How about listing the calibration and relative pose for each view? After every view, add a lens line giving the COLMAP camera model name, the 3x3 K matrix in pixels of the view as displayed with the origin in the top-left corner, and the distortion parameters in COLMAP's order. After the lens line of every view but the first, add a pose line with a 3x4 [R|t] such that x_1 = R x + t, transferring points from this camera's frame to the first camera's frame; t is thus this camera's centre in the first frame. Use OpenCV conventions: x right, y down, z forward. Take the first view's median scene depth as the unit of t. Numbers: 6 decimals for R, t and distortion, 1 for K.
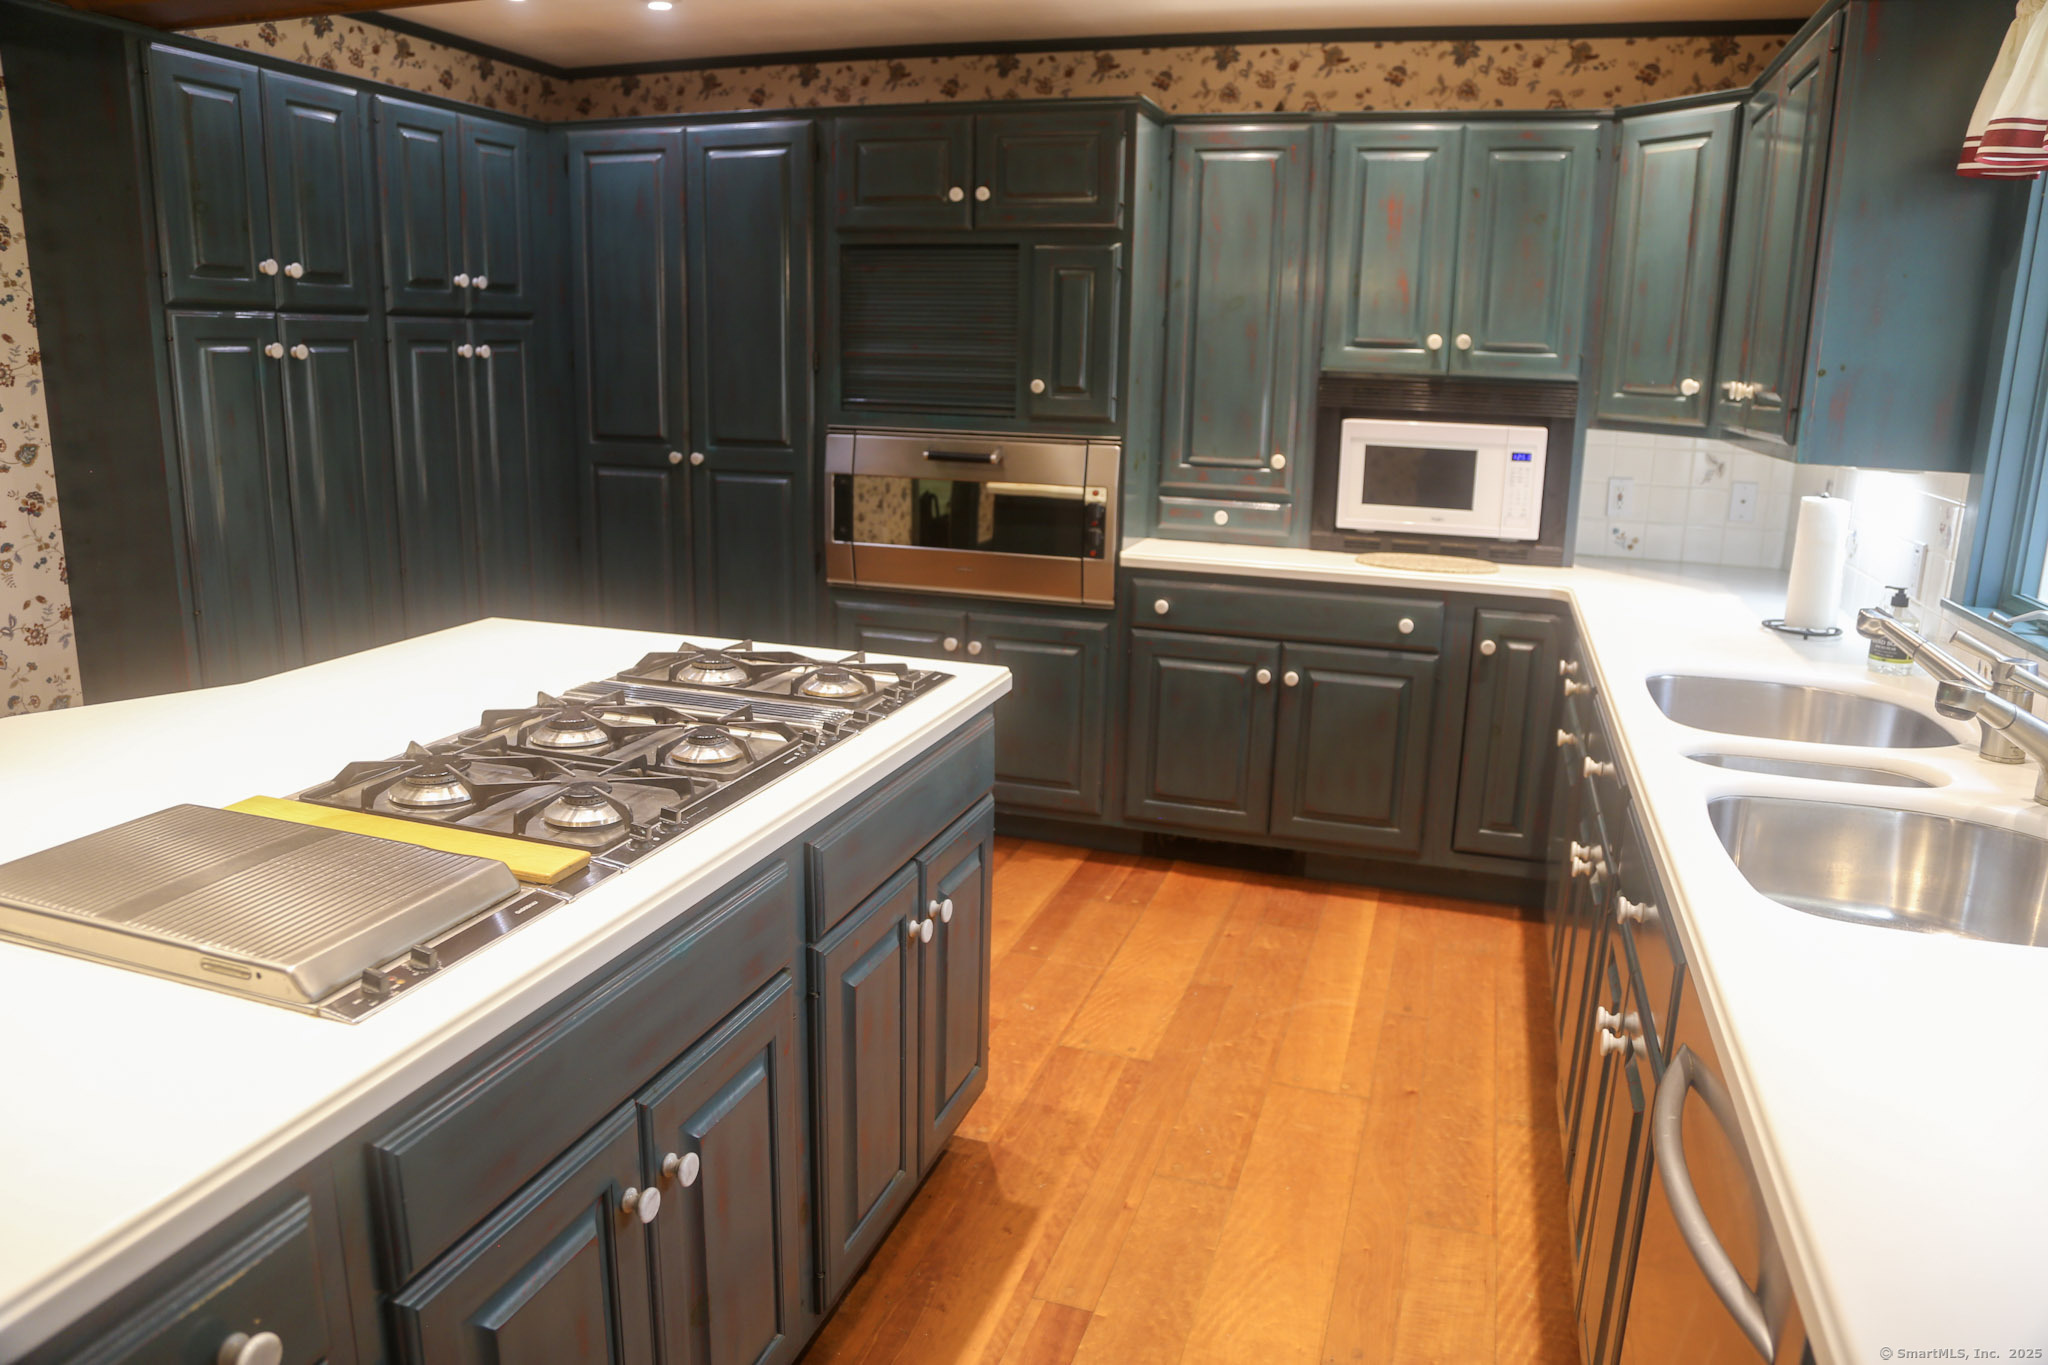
lens RADIAL K [[1398.6, 0, 1024.0], [0, 1398.6, 682.5], [0, 0, 1]] dist [-0.109145, -0.000532]
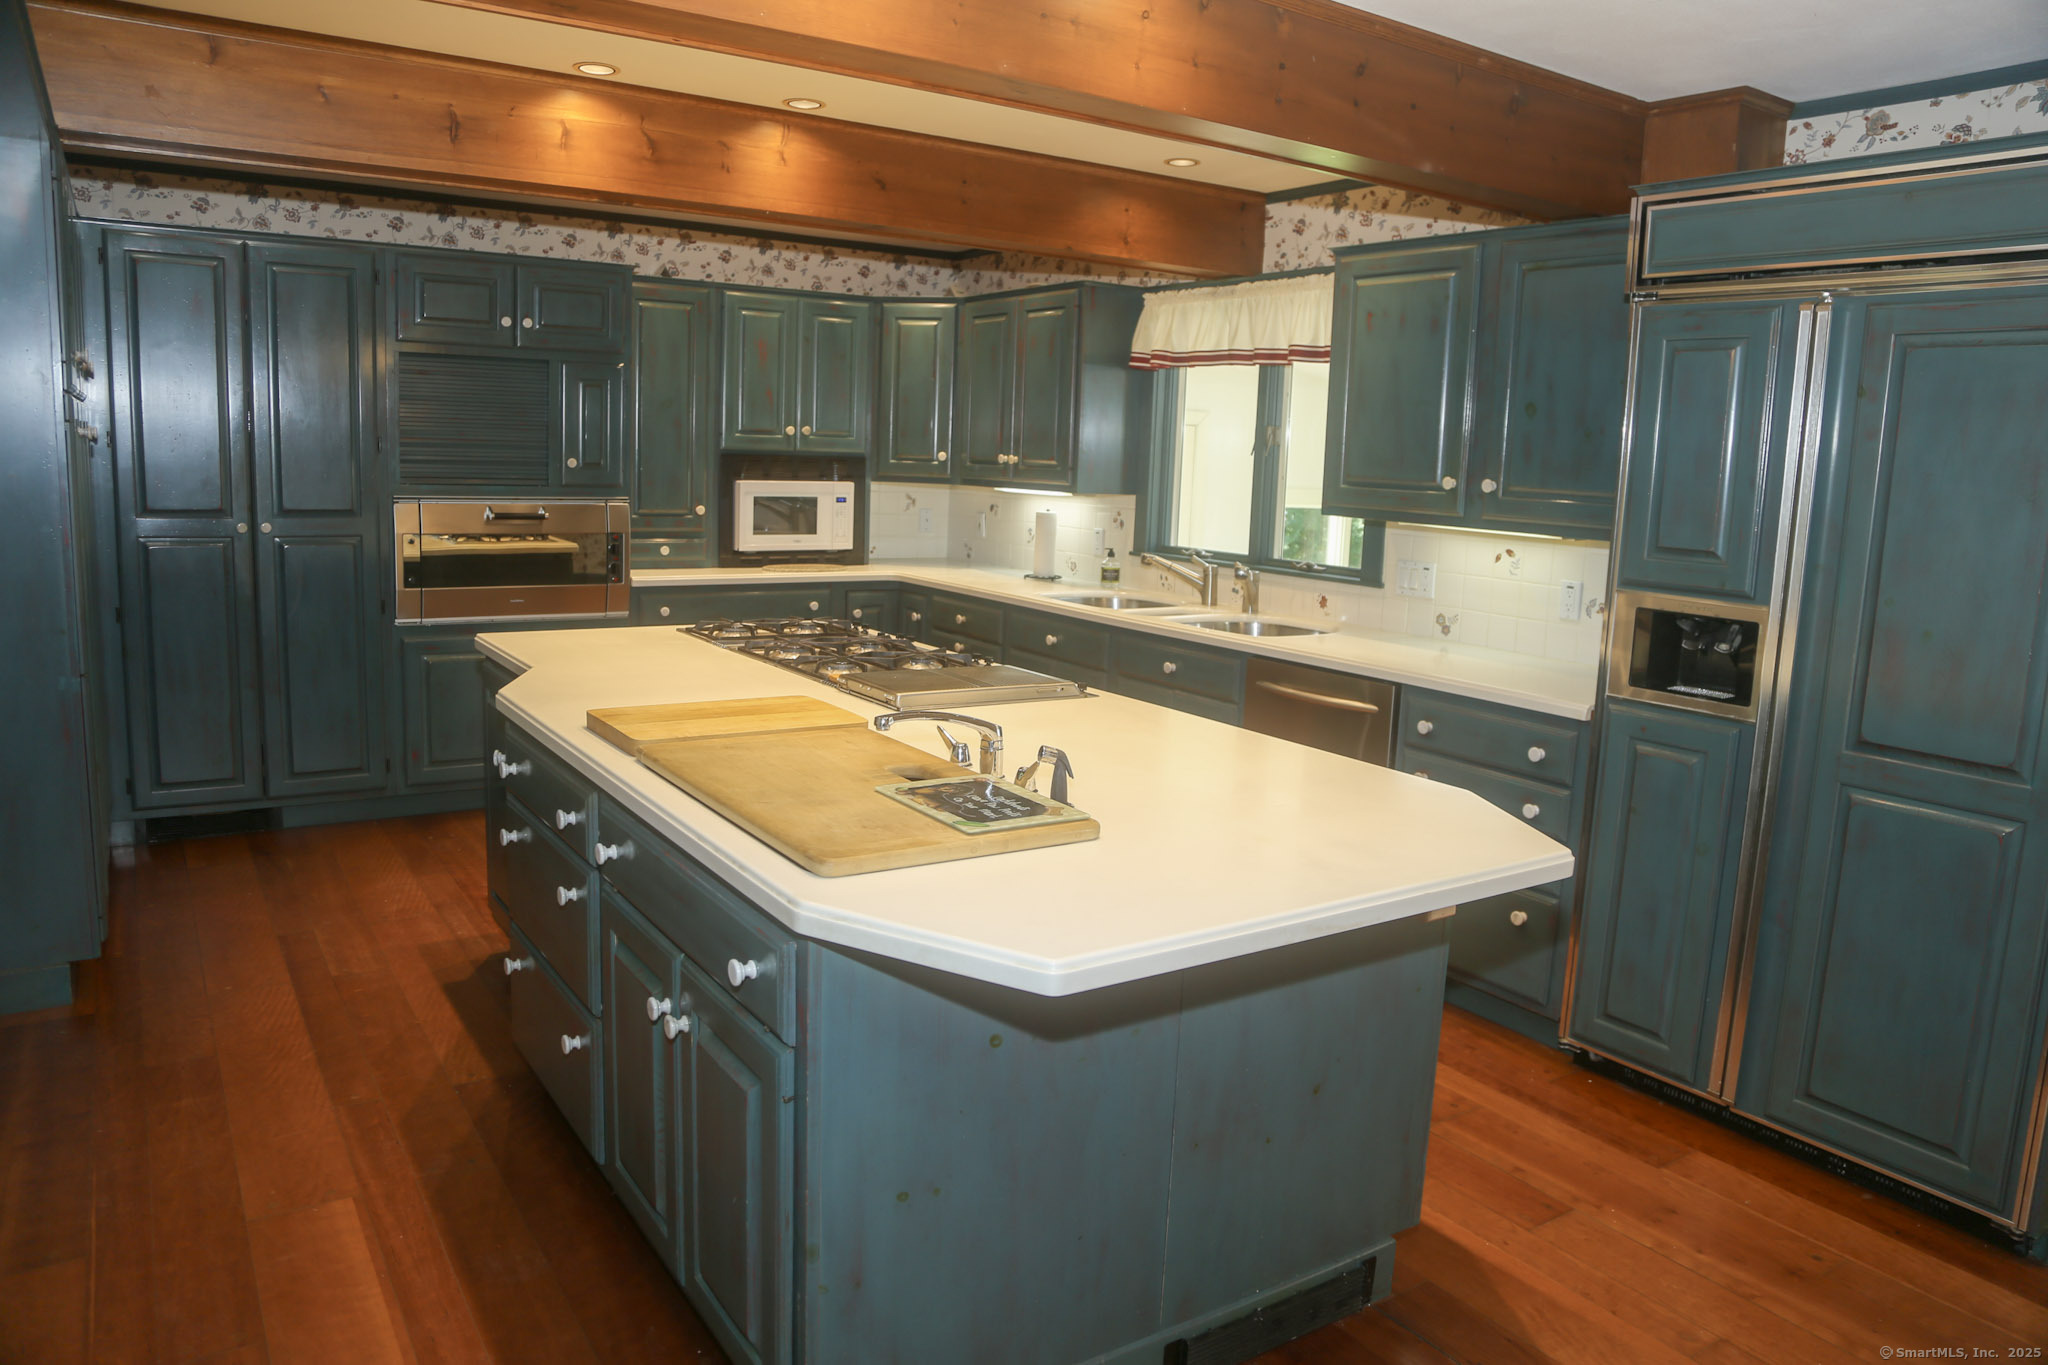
lens RADIAL K [[1398.6, 0, 1024.0], [0, 1398.6, 682.5], [0, 0, 1]] dist [-0.109145, -0.000532]
pose [[0.612152, -0.125736, 0.780680, -0.827536], [0.161260, 0.986379, 0.032418, 0.032878], [-0.774122, 0.106048, 0.624090, -0.188794]]
